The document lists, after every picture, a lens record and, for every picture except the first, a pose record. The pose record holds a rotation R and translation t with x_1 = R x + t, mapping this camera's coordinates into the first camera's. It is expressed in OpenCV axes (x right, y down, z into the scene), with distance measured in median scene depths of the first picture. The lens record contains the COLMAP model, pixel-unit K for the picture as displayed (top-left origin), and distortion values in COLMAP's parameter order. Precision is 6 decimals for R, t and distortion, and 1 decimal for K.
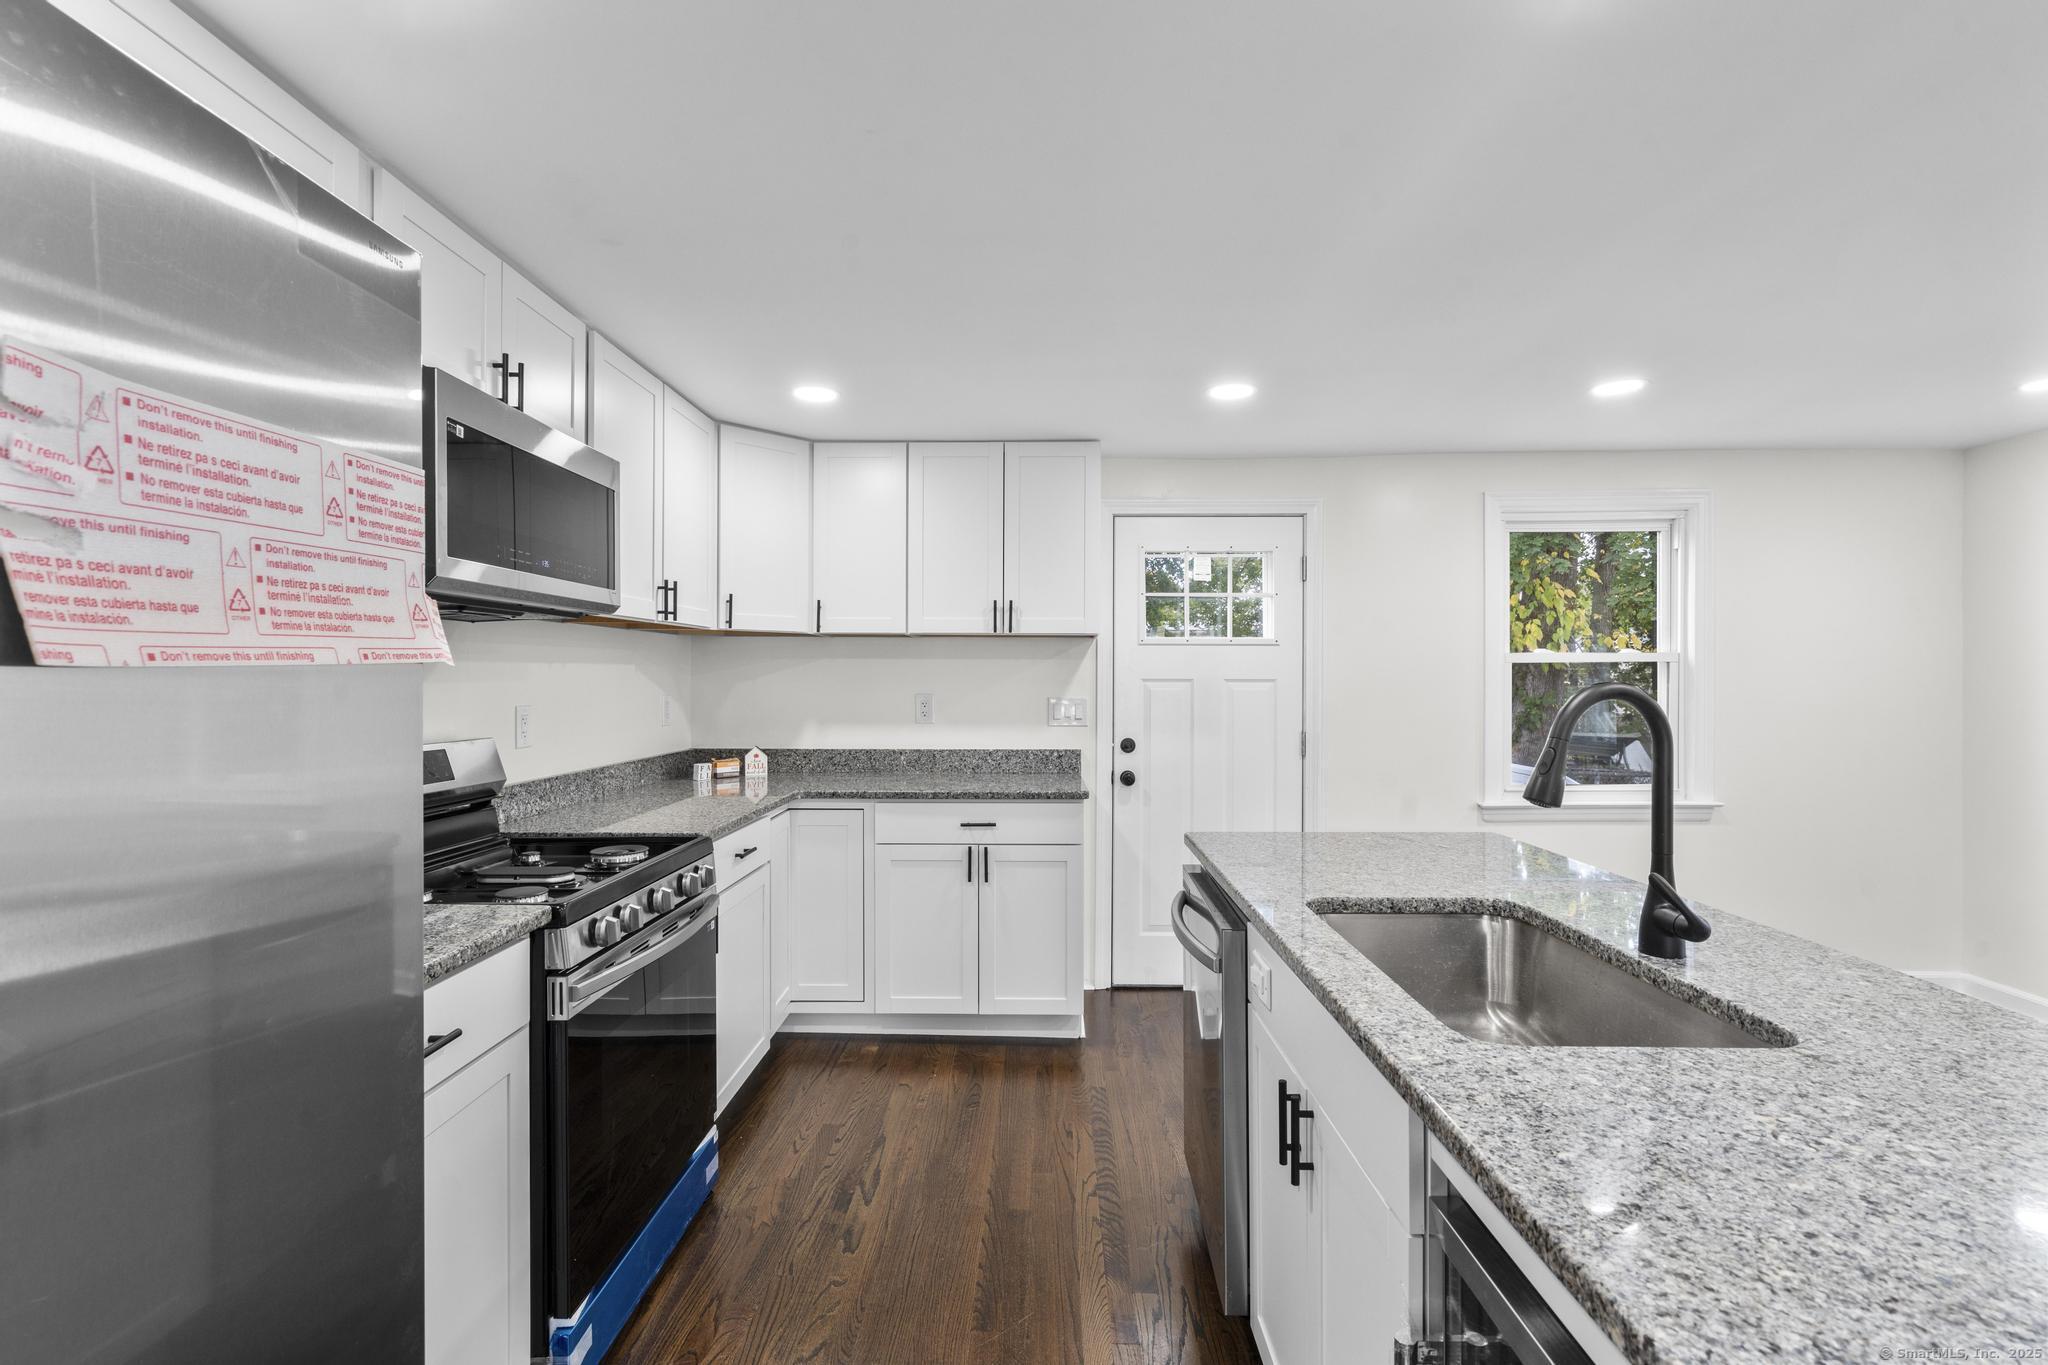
lens RADIAL K [[922.5, 0, 1018.6], [0, 922.5, 684.5], [0, 0, 1]] dist [-0.002758, 0.000461]
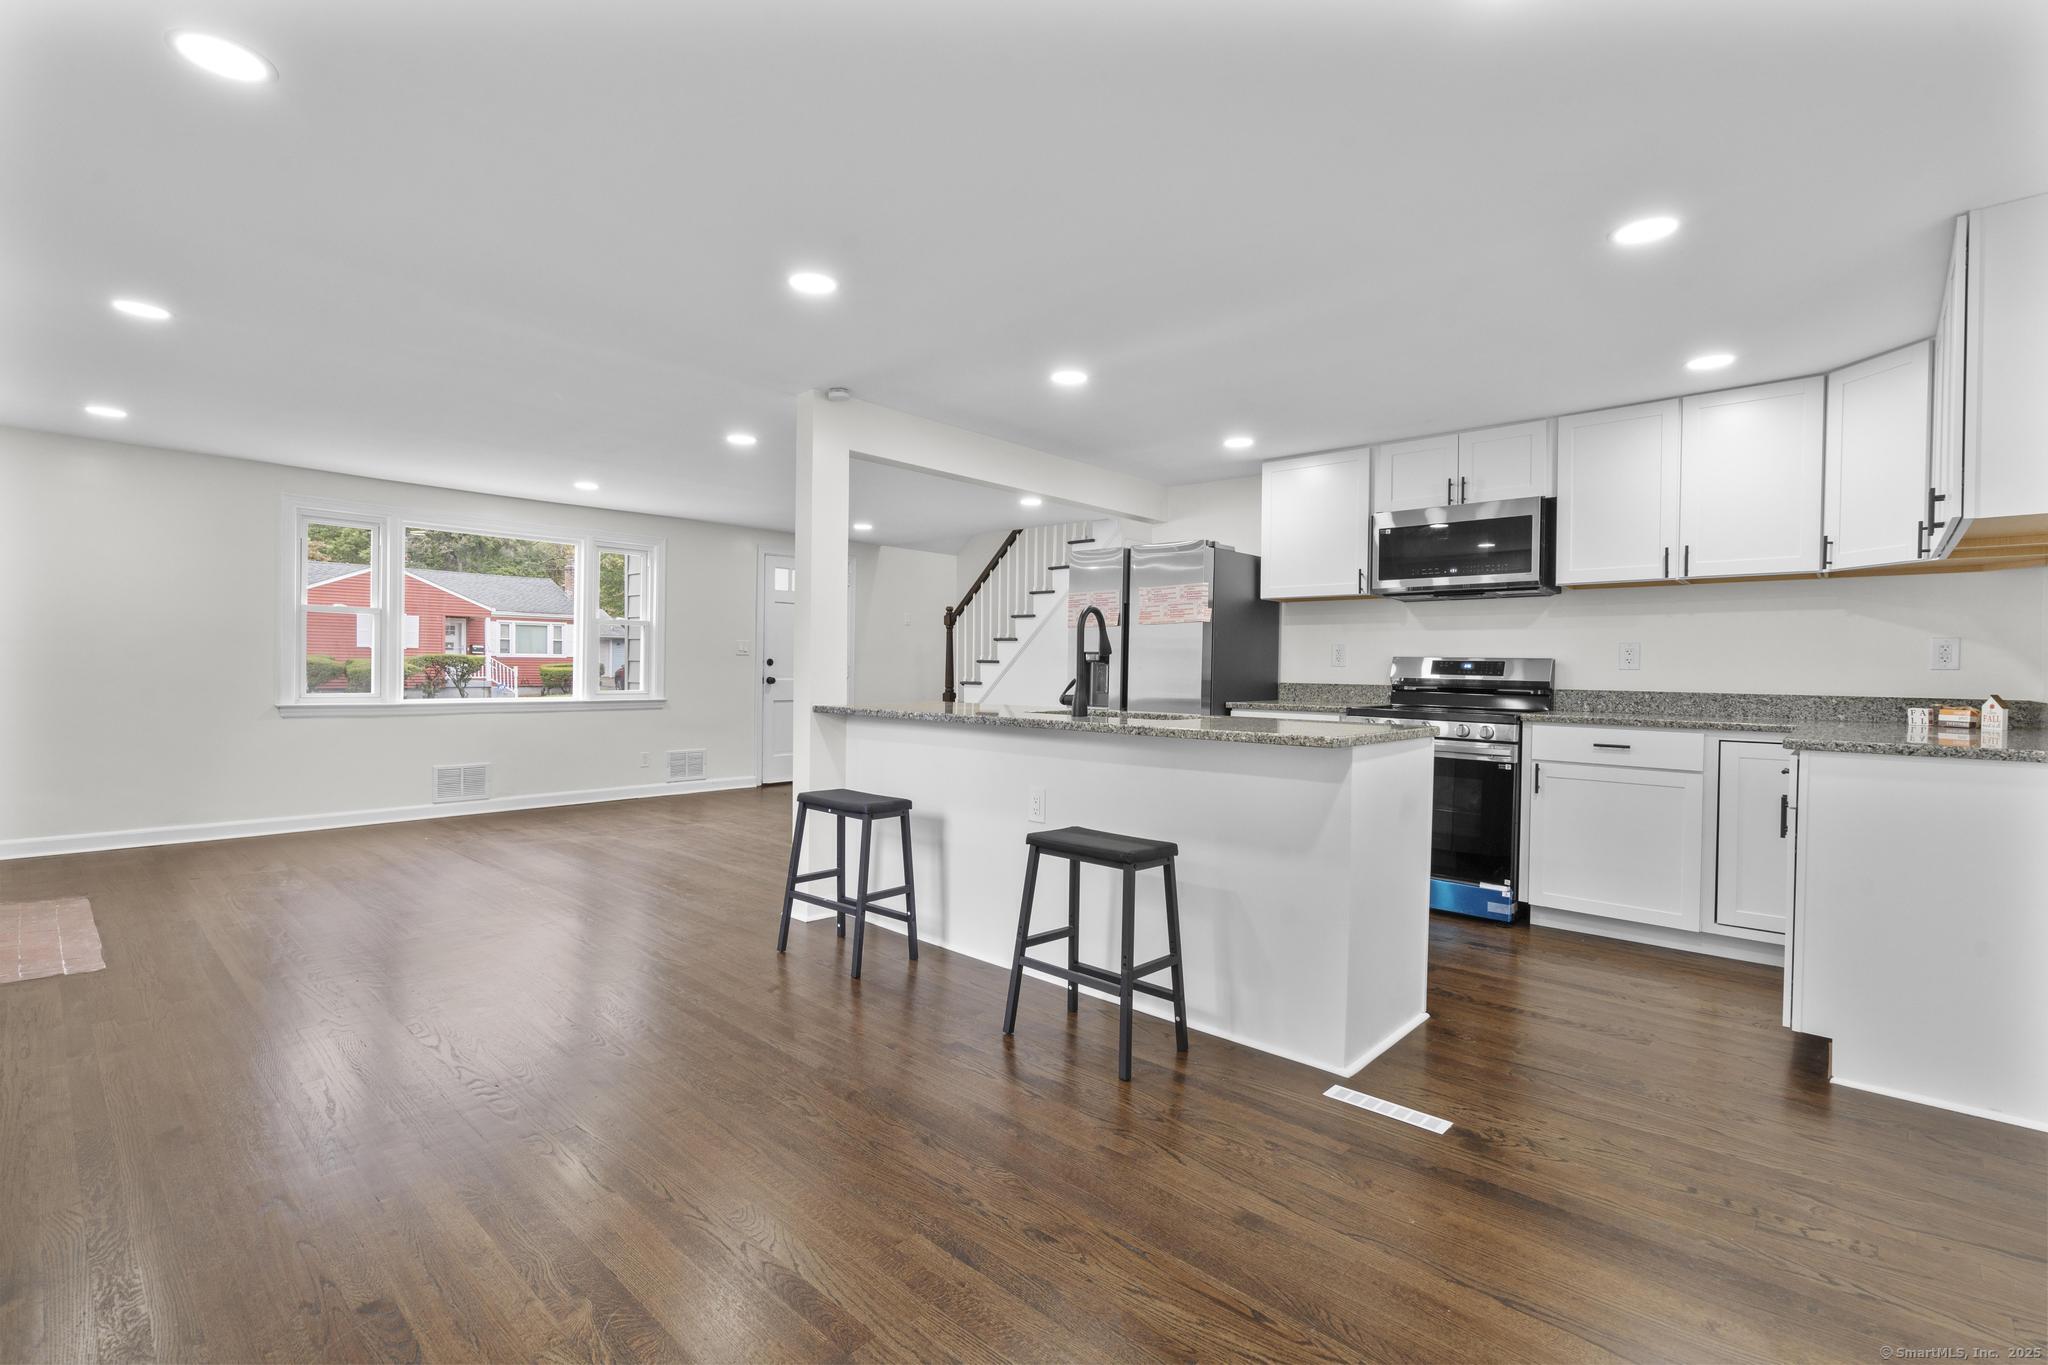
lens RADIAL K [[922.5, 0, 1020.5], [0, 922.5, 683.2], [0, 0, 1]] dist [-0.002758, 0.000461]
pose [[-0.652875, 0.004111, -0.757454, 0.972955], [-0.019218, 0.999573, 0.021990, 0.056214], [0.757222, 0.028913, -0.652518, 0.906288]]
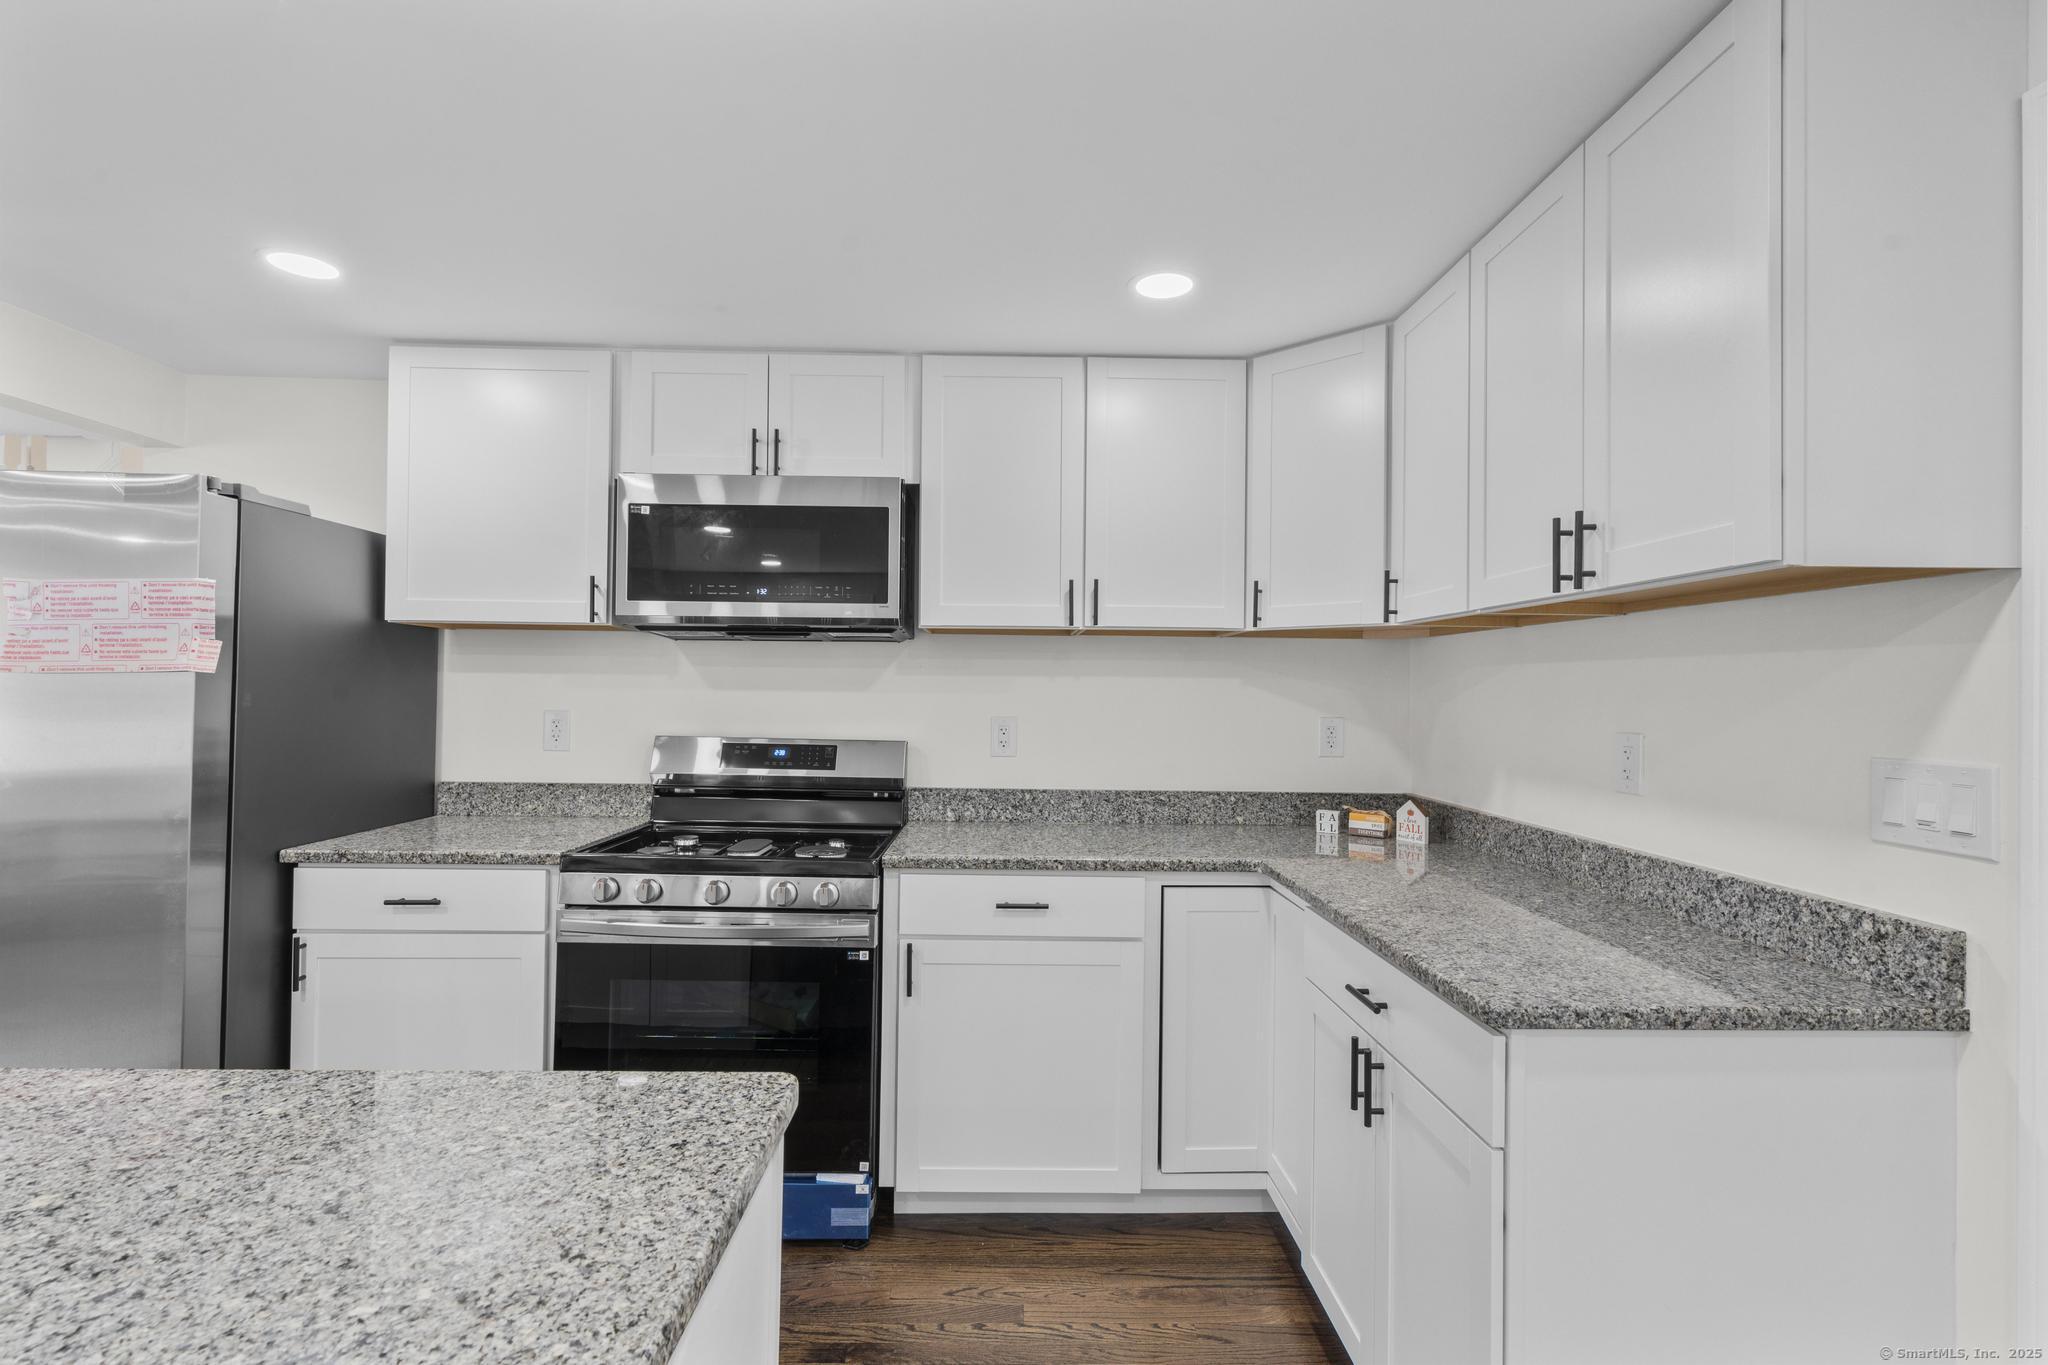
lens RADIAL K [[922.5, 0, 1021.8], [0, 922.5, 680.7], [0, 0, 1]] dist [-0.002758, 0.000461]
pose [[0.048991, -0.012478, -0.998721, 0.386081], [-0.021100, 0.999686, -0.013525, -0.003641], [0.998576, 0.021735, 0.048712, 0.707018]]
